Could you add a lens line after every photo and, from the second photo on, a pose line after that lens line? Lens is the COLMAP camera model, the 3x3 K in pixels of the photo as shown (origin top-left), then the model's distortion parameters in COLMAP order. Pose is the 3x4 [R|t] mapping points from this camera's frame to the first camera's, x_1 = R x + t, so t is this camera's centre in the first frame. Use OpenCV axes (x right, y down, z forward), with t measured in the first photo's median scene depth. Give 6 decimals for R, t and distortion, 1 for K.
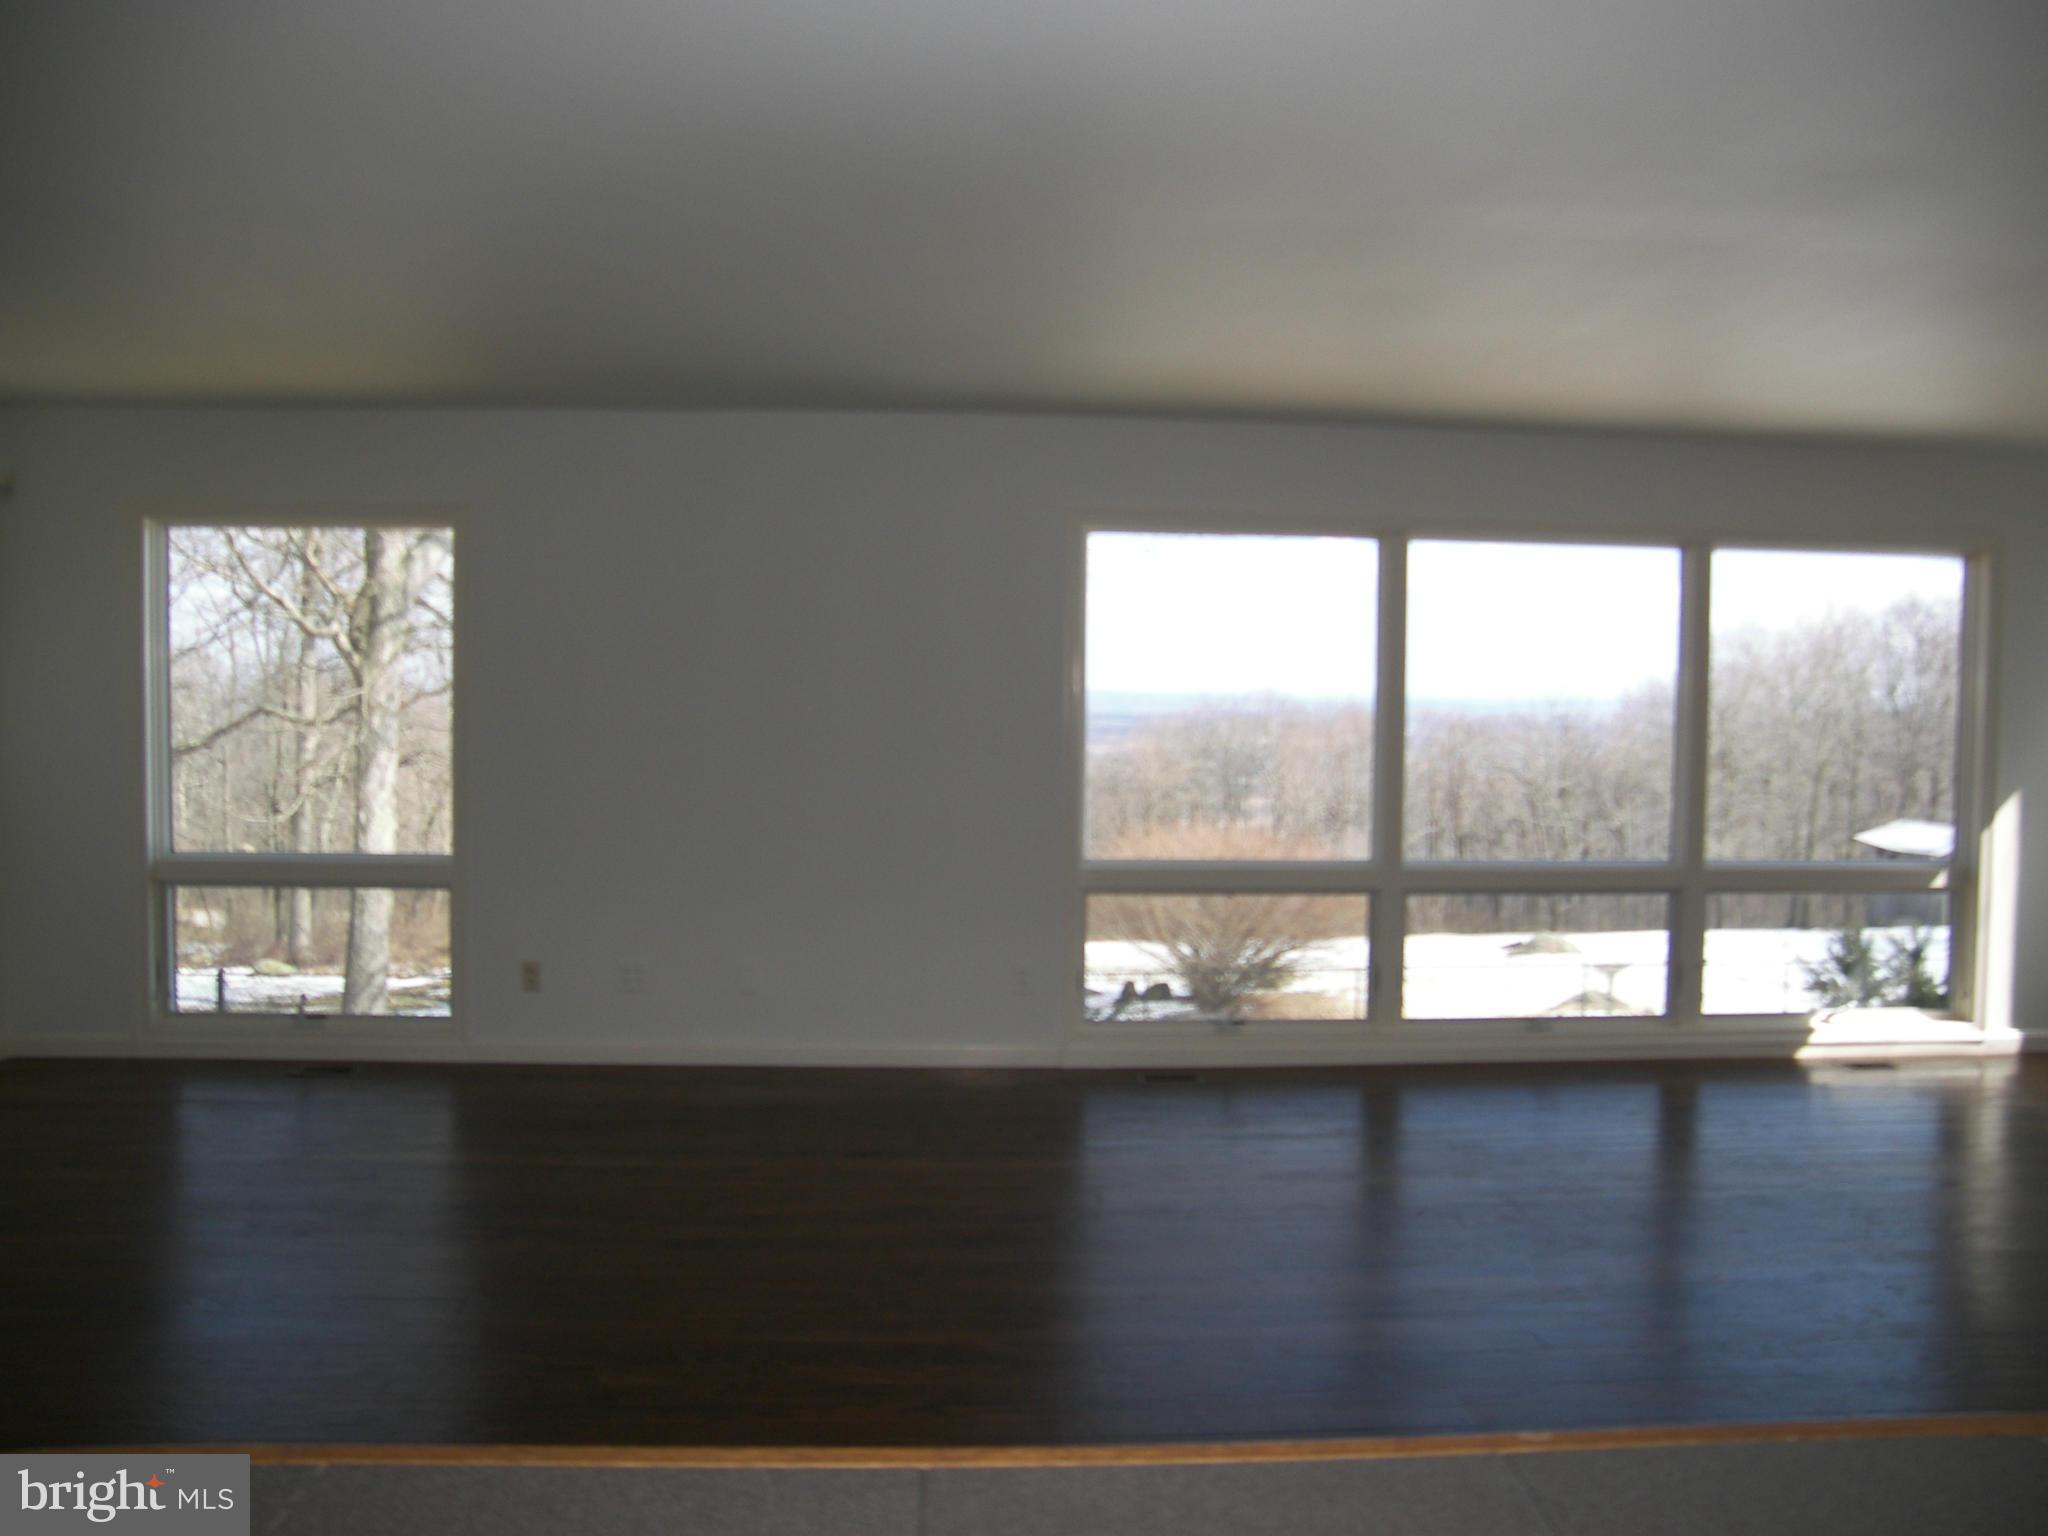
lens RADIAL K [[1436.2, 0, 1036.9], [0, 1436.2, 759.3], [0, 0, 1]] dist [-0.153026, 0.108018]
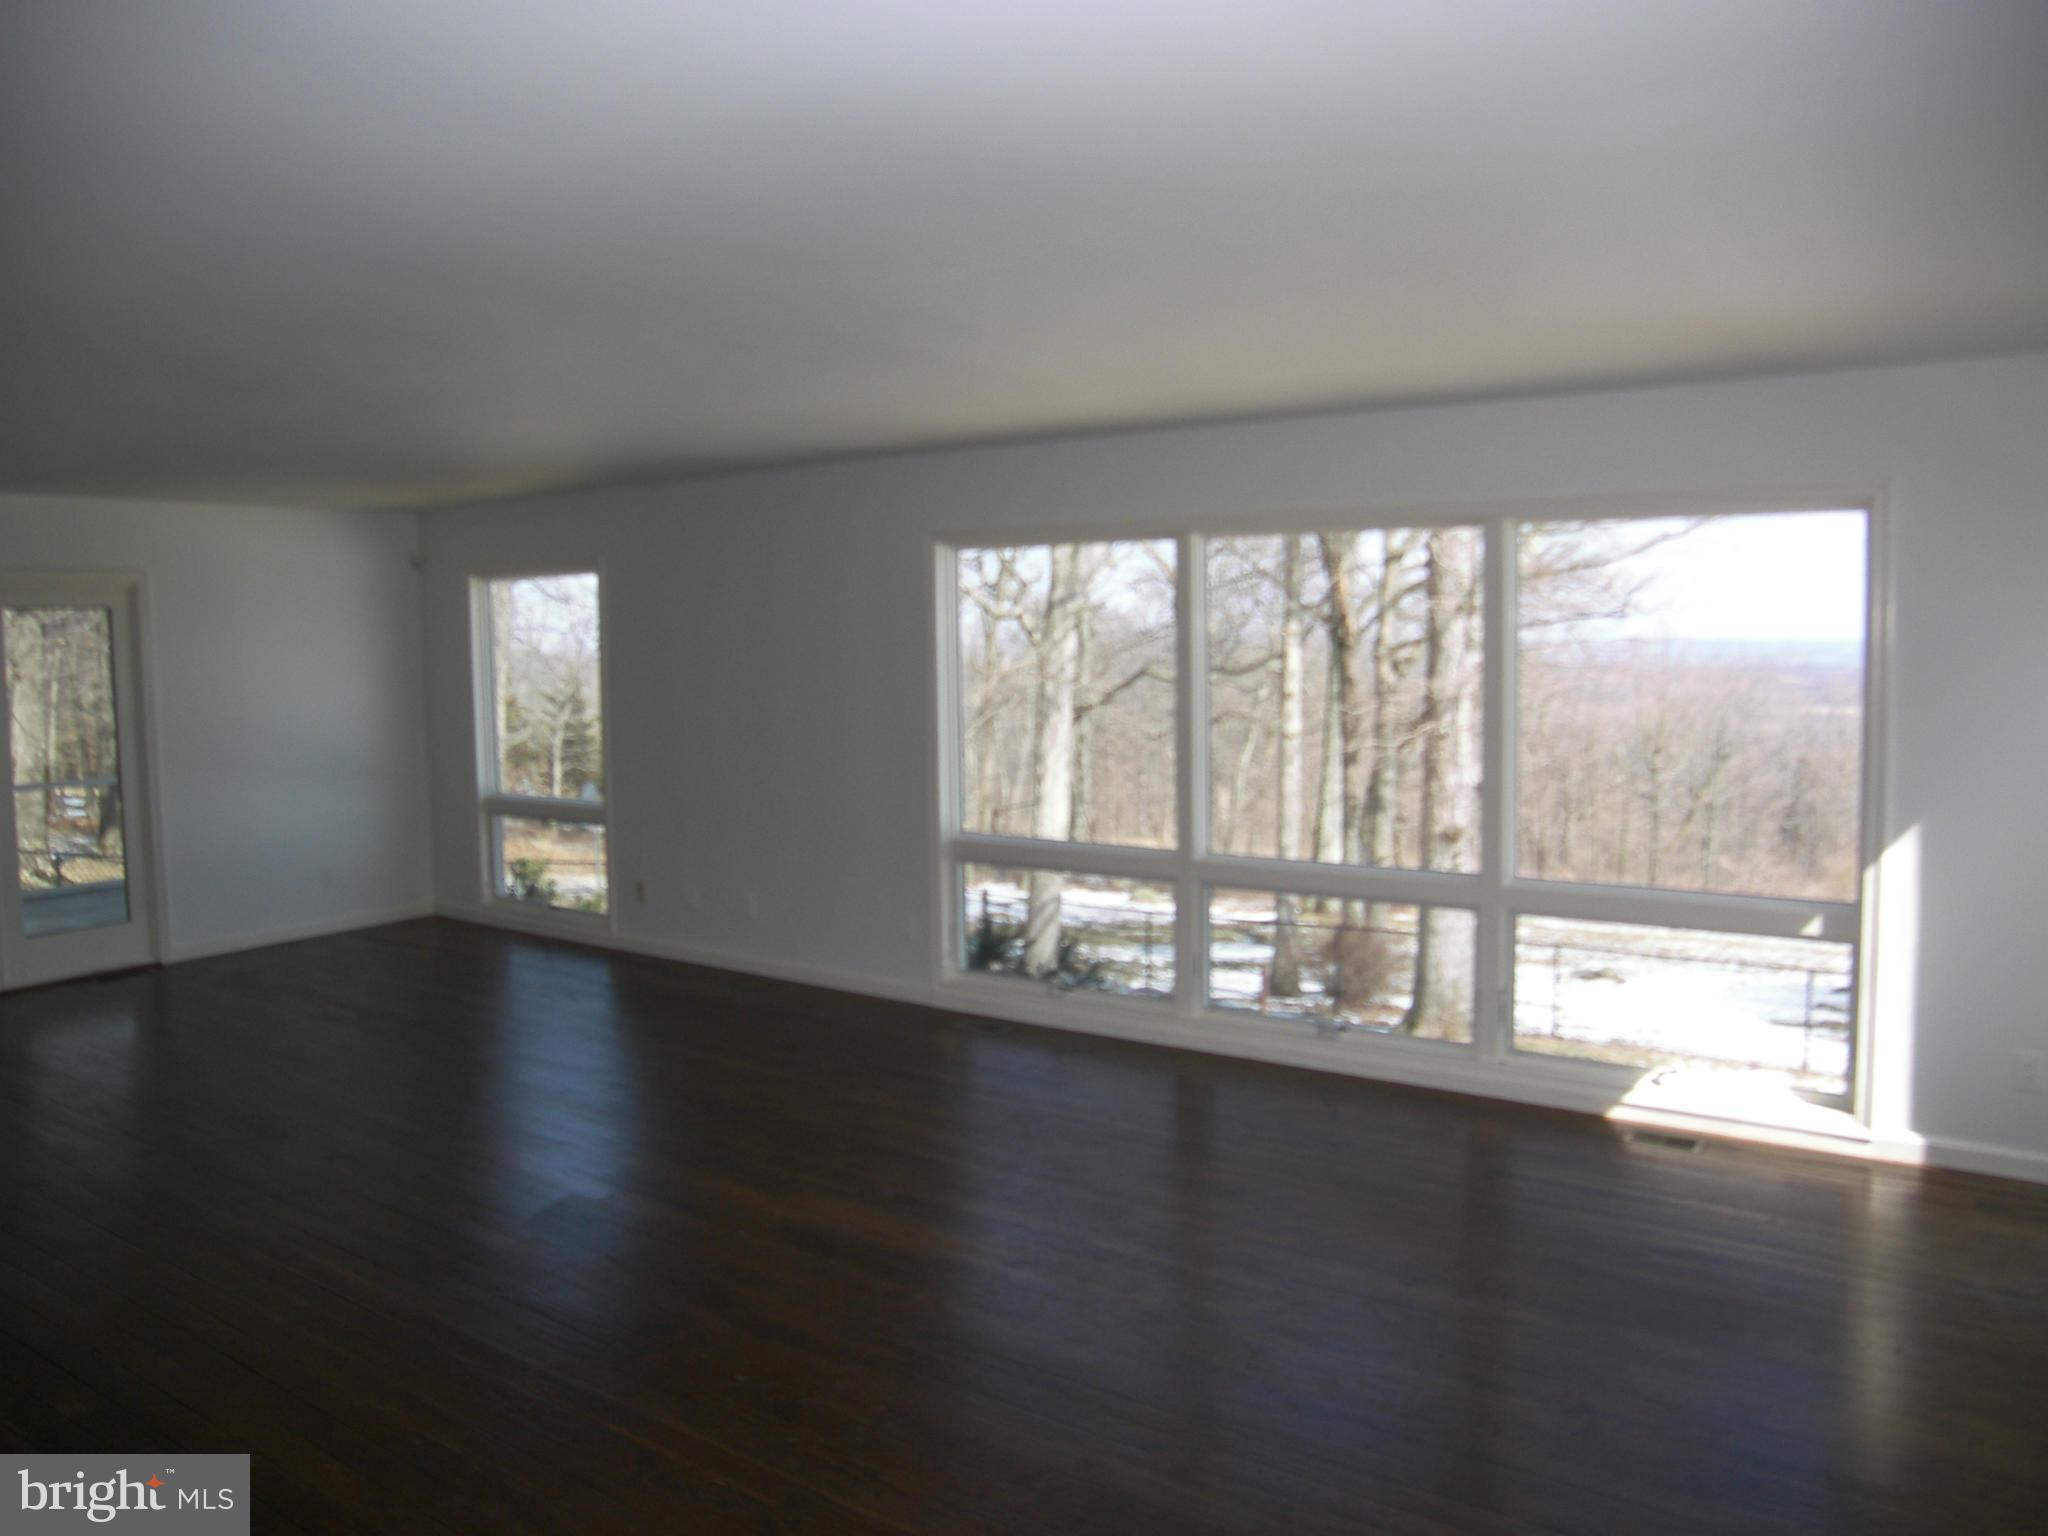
lens RADIAL K [[1436.2, 0, 1036.9], [0, 1436.2, 759.3], [0, 0, 1]] dist [-0.153026, 0.108018]
pose [[0.792701, 0.027759, -0.608978, 0.786410], [-0.008014, 0.999351, 0.035121, -0.030675], [0.609557, -0.022960, 0.792409, 0.110779]]
